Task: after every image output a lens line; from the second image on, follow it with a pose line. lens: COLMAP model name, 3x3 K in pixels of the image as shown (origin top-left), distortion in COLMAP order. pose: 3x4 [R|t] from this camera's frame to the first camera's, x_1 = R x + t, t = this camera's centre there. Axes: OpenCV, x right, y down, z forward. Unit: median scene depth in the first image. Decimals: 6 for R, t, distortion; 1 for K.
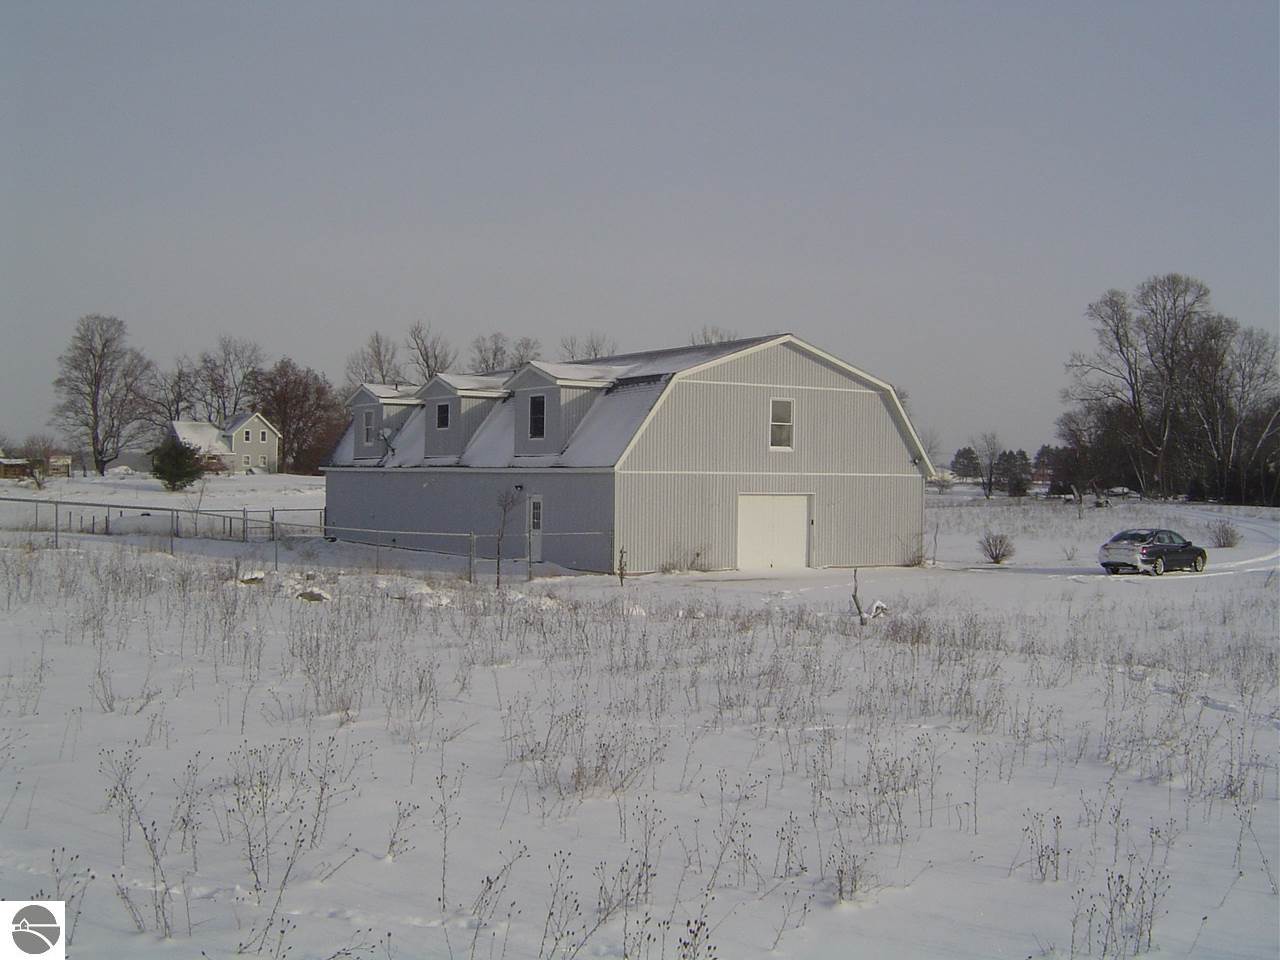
lens RADIAL K [[1466.9, 0, 640.0], [0, 1466.9, 480.0], [0, 0, 1]] dist [-0.147616, -0.011886]
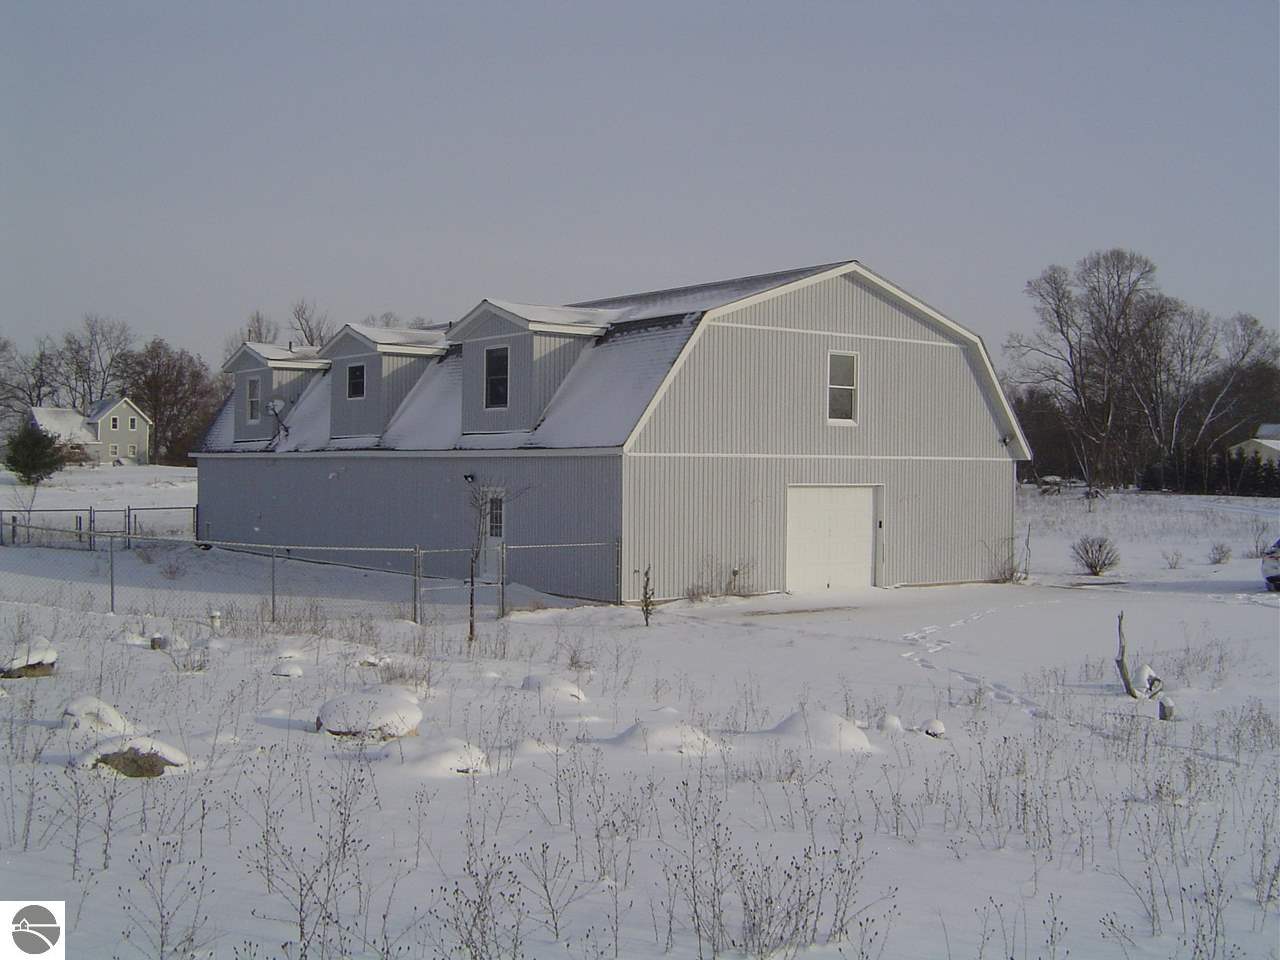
lens RADIAL K [[1466.9, 0, 640.0], [0, 1466.9, 480.0], [0, 0, 1]] dist [-0.147616, -0.011886]
pose [[0.996771, -0.004135, 0.080192, -0.046493], [0.003633, 0.999973, 0.006402, 0.001558], [-0.080216, -0.006090, 0.996759, 0.232640]]
